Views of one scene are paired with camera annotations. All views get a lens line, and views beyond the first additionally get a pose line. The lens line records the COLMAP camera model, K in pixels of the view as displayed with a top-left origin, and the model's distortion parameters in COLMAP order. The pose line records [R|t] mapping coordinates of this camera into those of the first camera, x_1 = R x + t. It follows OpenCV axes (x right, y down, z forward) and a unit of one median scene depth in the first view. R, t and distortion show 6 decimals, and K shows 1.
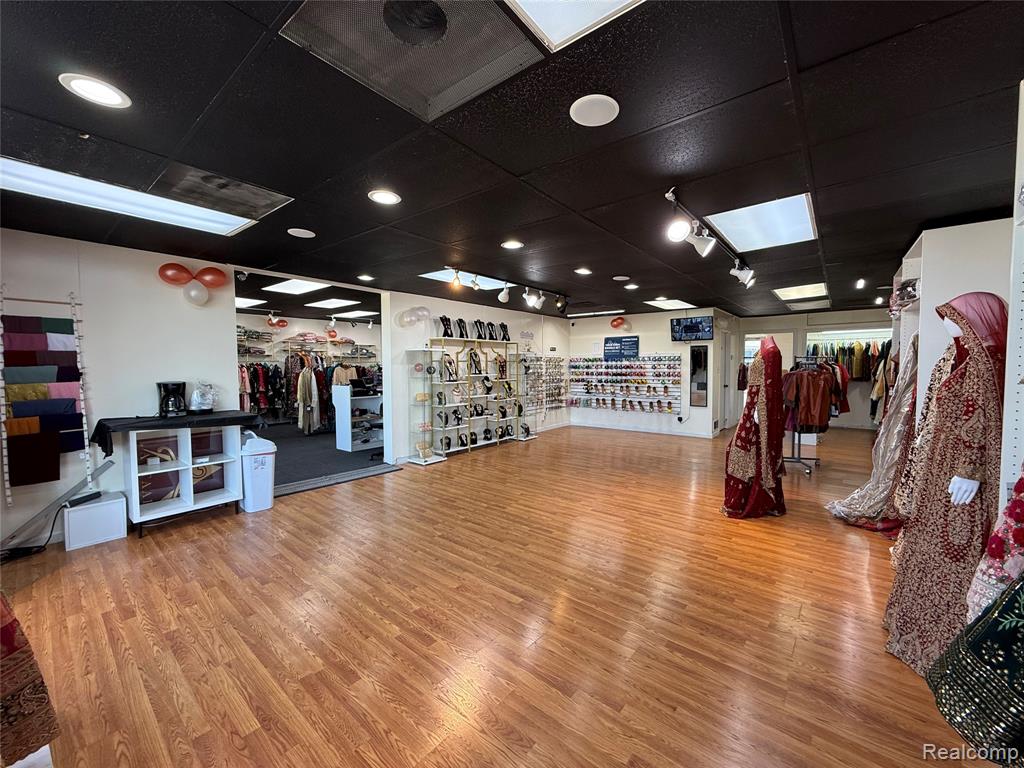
lens RADIAL K [[407.4, 0, 510.1], [0, 407.4, 384.3], [0, 0, 1]] dist [0.000507, -0.000029]
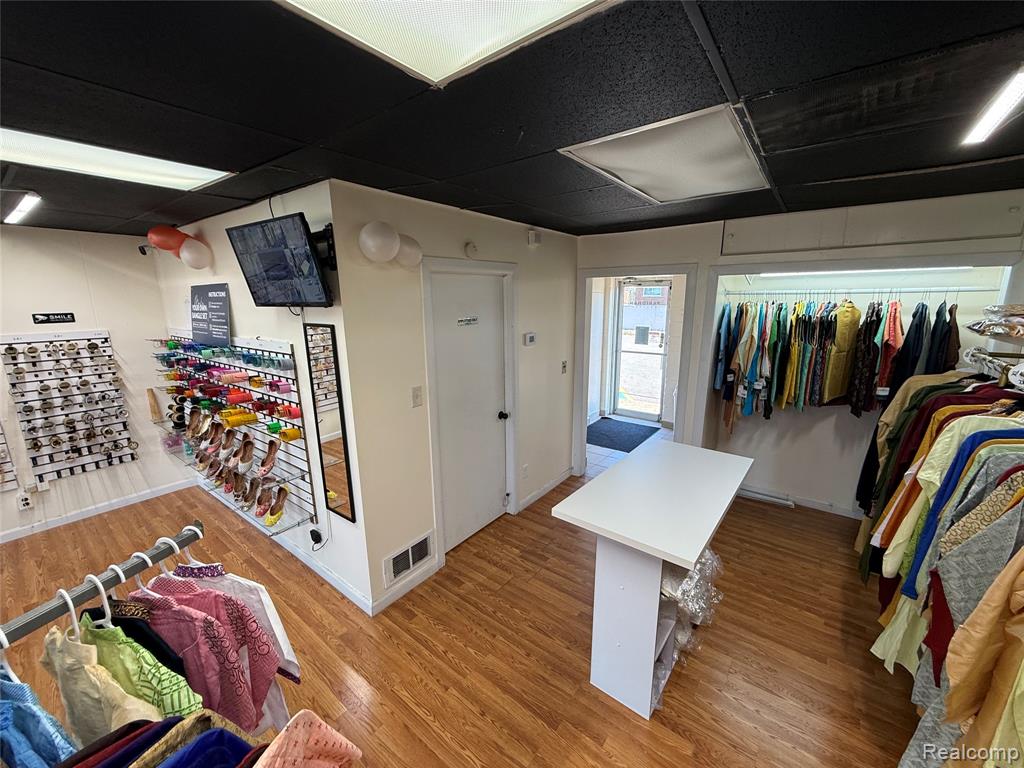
lens RADIAL K [[407.4, 0, 510.1], [0, 407.4, 384.3], [0, 0, 1]] dist [0.000507, -0.000029]
pose [[0.999643, -0.006102, 0.026011, 0.585427], [0.001491, 0.984794, 0.173721, -0.102901], [-0.026675, -0.173620, 0.984451, 0.689212]]
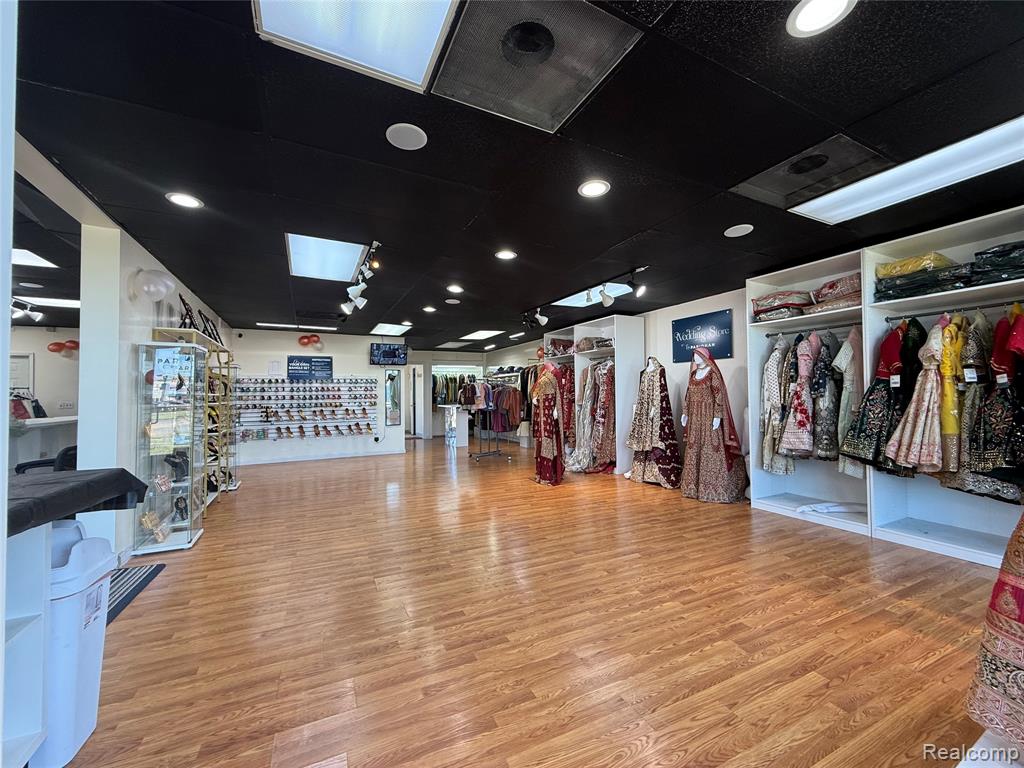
lens RADIAL K [[407.4, 0, 510.1], [0, 407.4, 384.3], [0, 0, 1]] dist [0.000507, -0.000029]
pose [[0.418428, 0.024154, 0.907929, -0.401266], [0.054400, 0.997185, -0.051599, 0.017973], [-0.906619, 0.070982, 0.415936, 0.251709]]
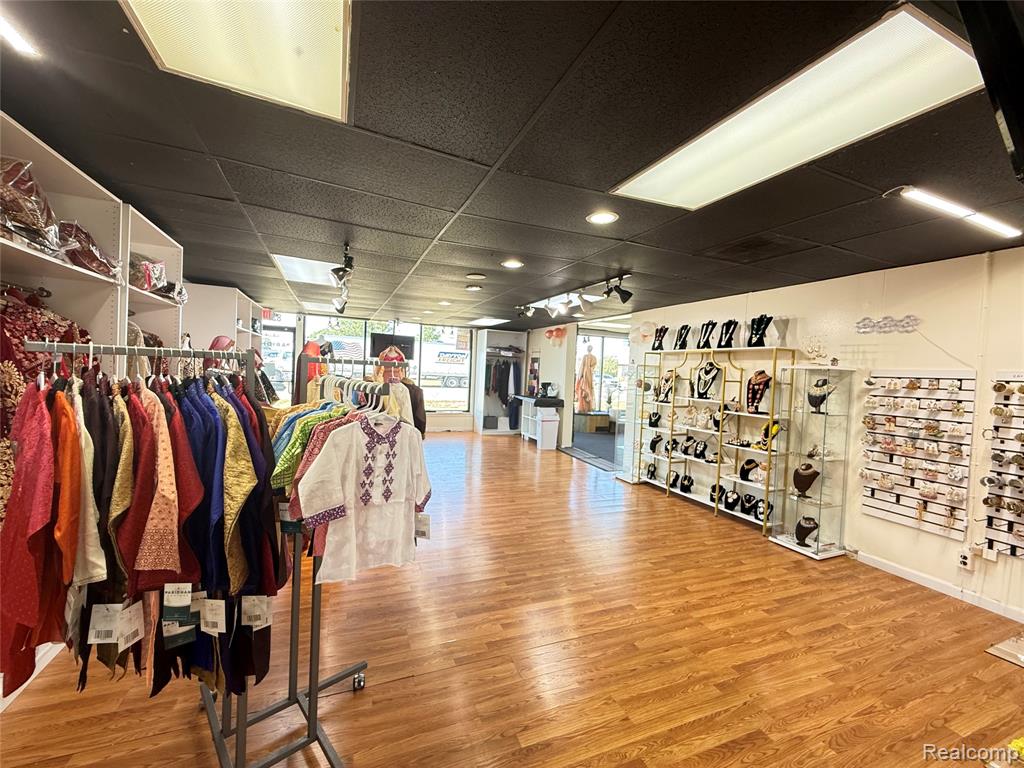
lens RADIAL K [[414.5, 0, 512.9], [0, 414.5, 380.0], [0, 0, 1]] dist [-0.000102, -0.000033]
pose [[-0.467464, 0.003358, -0.884006, 0.612267], [-0.083463, 0.995358, 0.047916, -0.054615], [0.880063, 0.096181, -0.465014, 0.901523]]
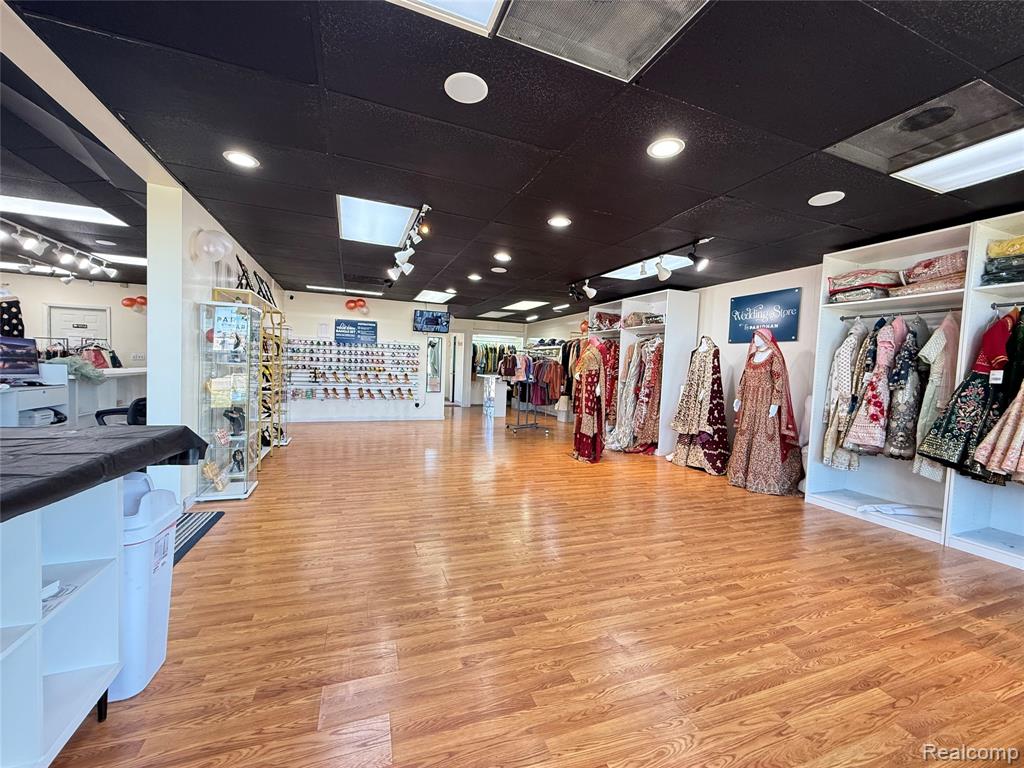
lens RADIAL K [[407.4, 0, 510.1], [0, 407.4, 384.3], [0, 0, 1]] dist [0.000507, -0.000029]
pose [[0.498284, -0.015367, 0.866878, -0.395162], [0.001610, 0.999858, 0.016799, 0.014463], [-0.867012, -0.006975, 0.498238, 0.264456]]
